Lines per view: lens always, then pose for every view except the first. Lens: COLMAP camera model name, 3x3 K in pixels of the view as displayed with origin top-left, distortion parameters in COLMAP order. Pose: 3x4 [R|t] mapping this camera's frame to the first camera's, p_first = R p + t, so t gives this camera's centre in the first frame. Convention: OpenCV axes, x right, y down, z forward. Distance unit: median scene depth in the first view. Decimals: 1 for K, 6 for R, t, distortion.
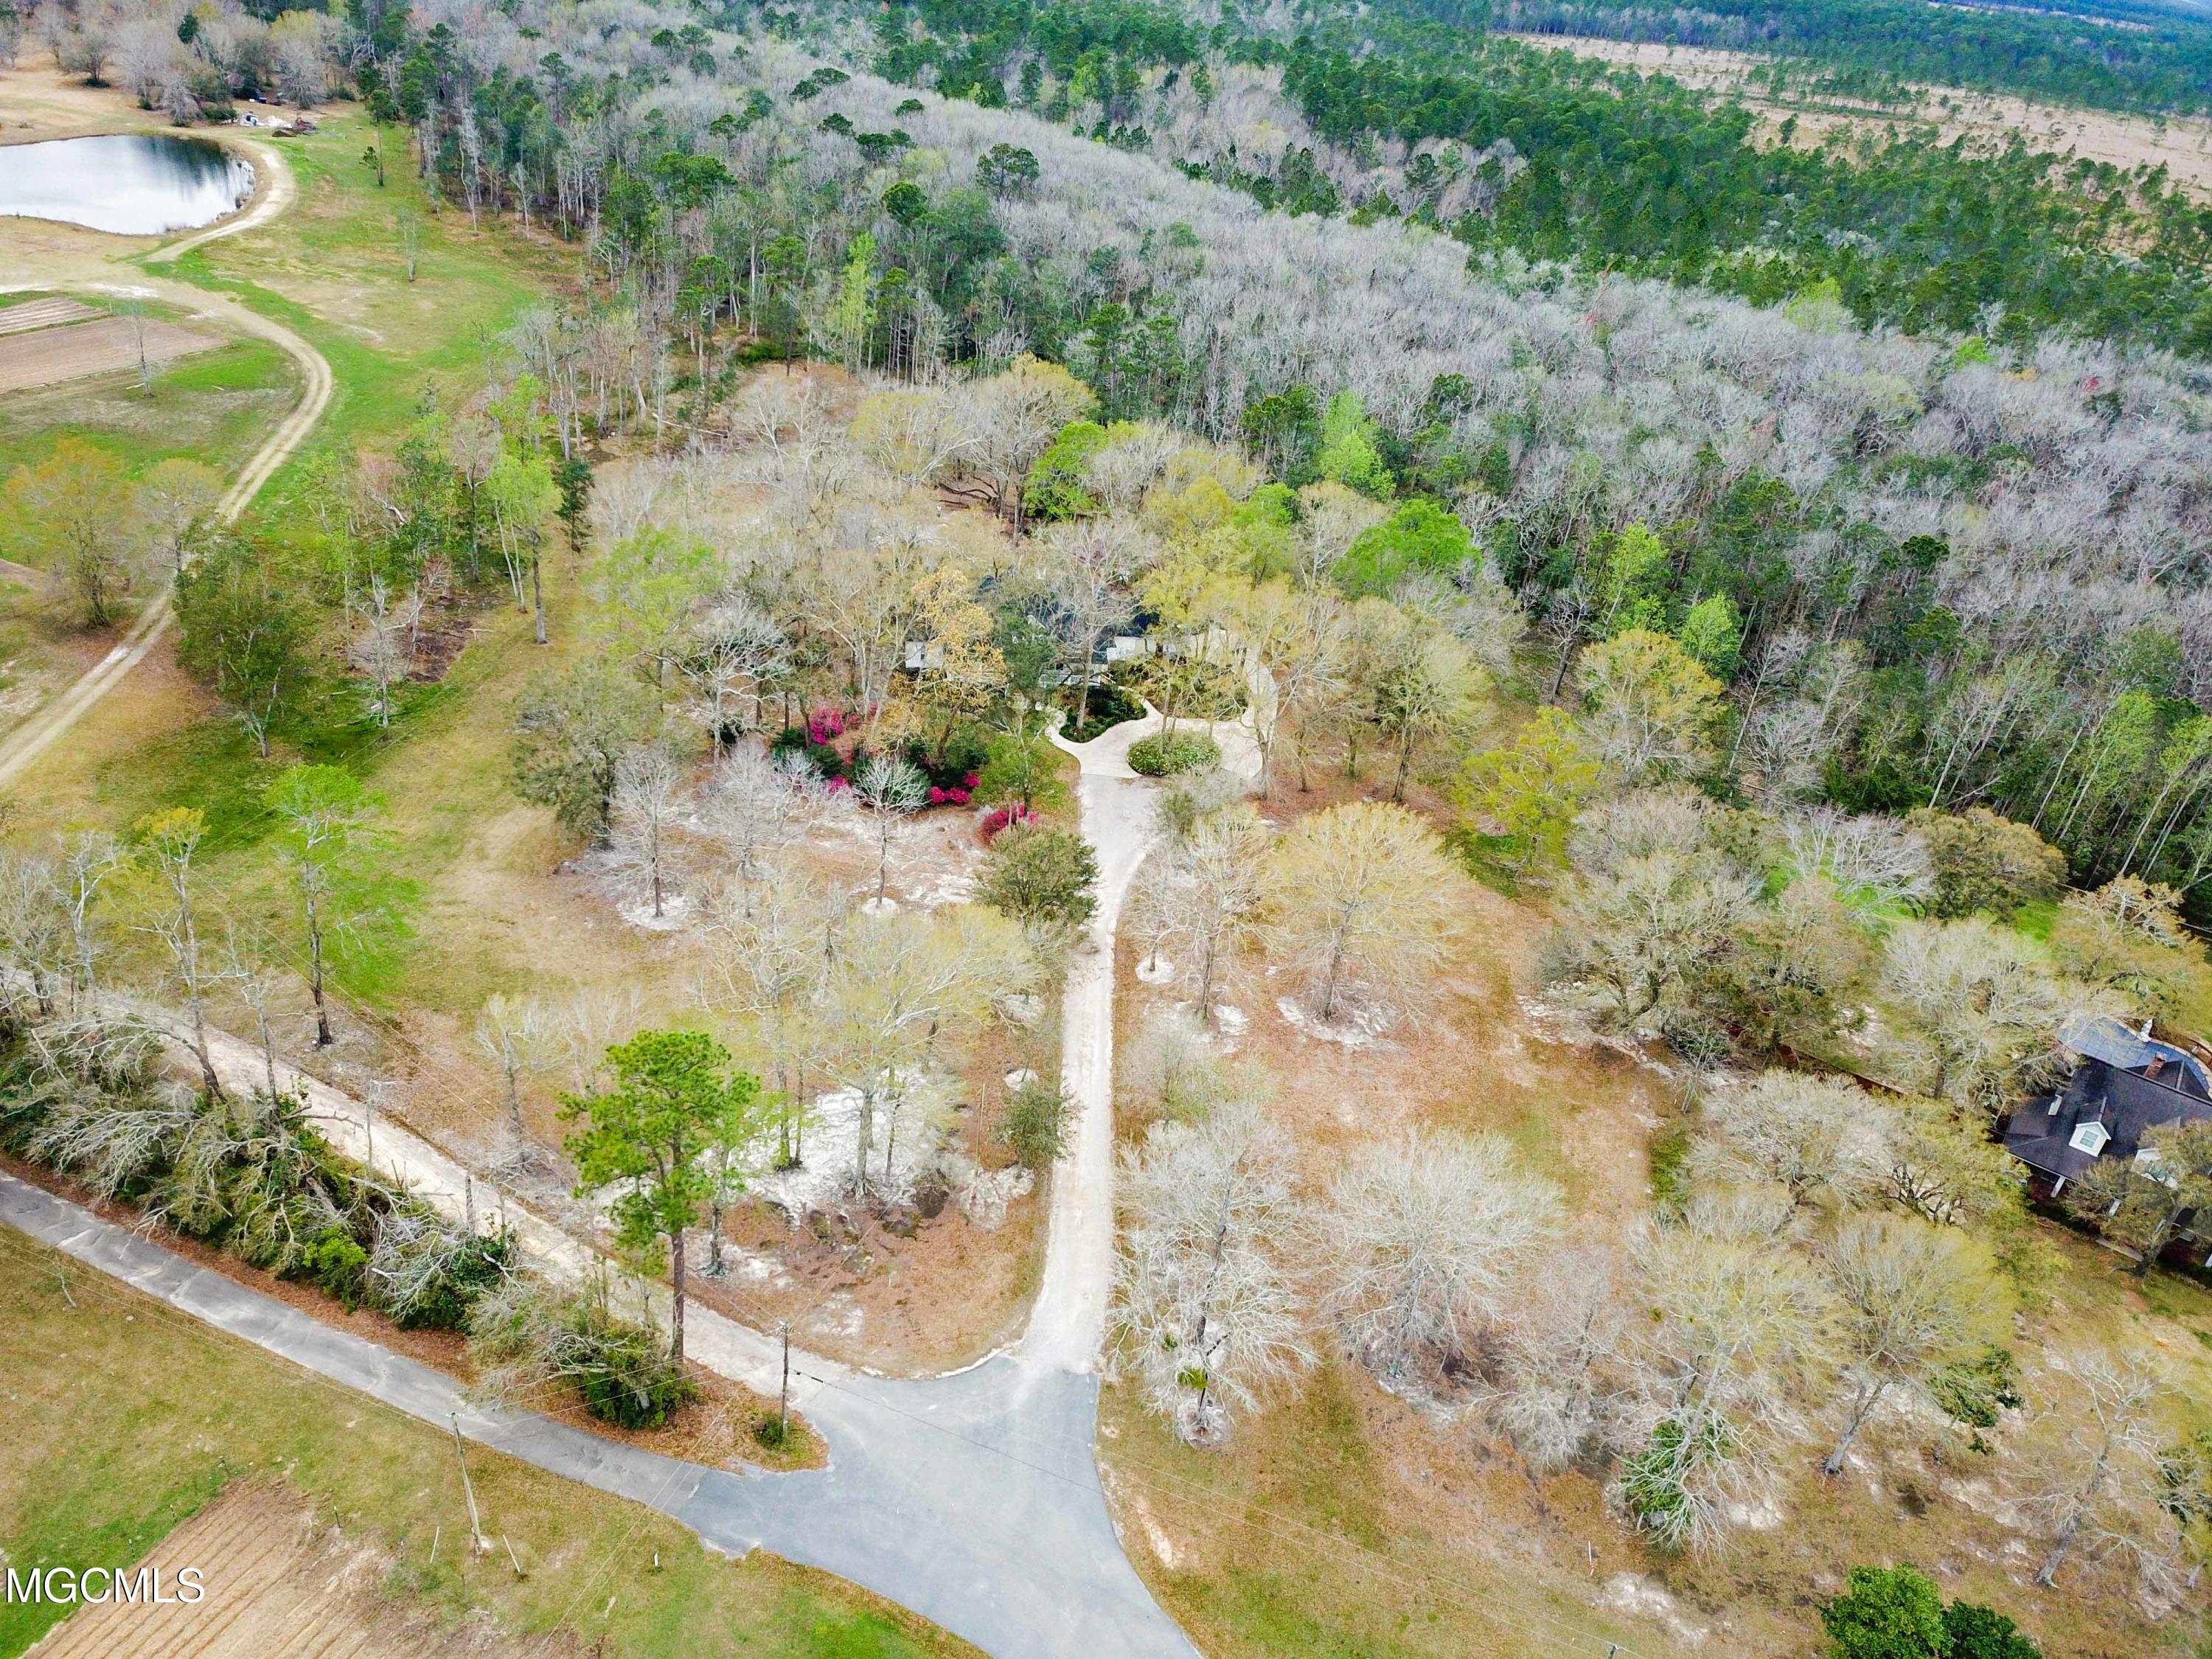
lens RADIAL K [[1639.0, 0, 1106.0], [0, 1639.0, 829.5], [0, 0, 1]] dist [0.038338, 0.000905]
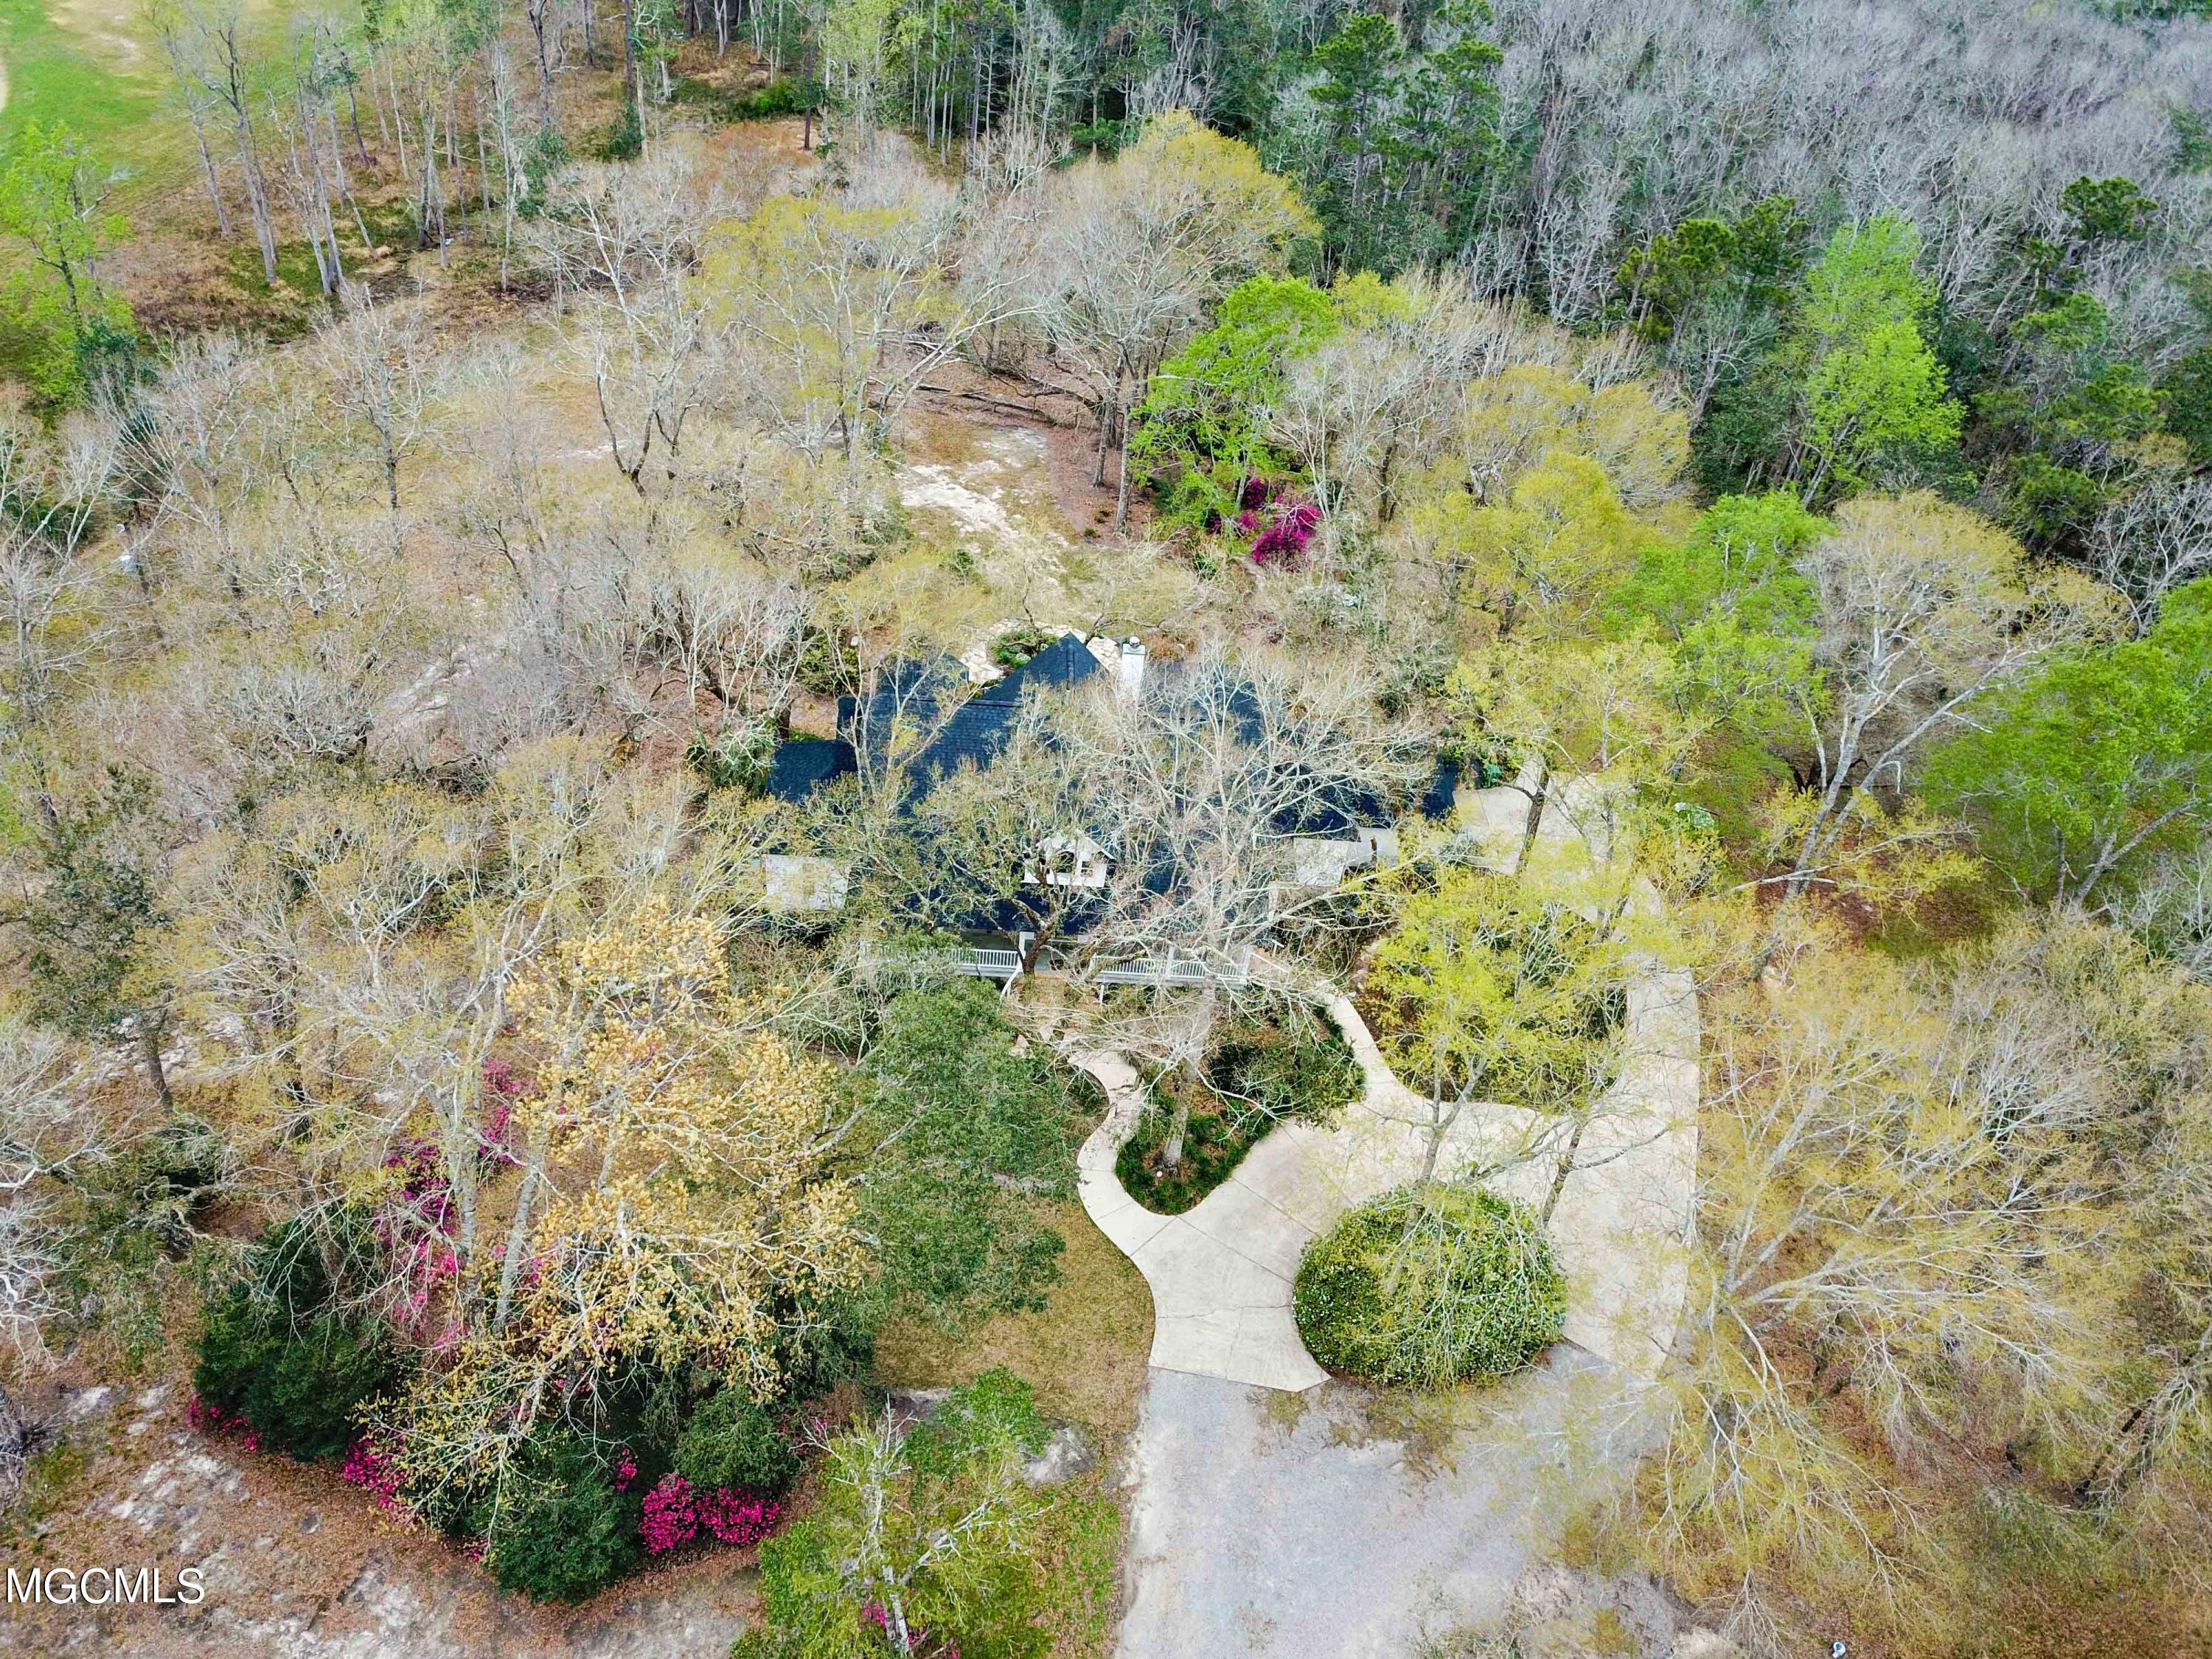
lens RADIAL K [[1639.0, 0, 1106.0], [0, 1639.0, 829.5], [0, 0, 1]] dist [0.038338, 0.000905]
pose [[0.989372, 0.082402, -0.119800, 0.005350], [-0.067048, 0.989636, 0.126988, -0.130159], [0.129023, -0.117606, 0.984643, 0.457947]]
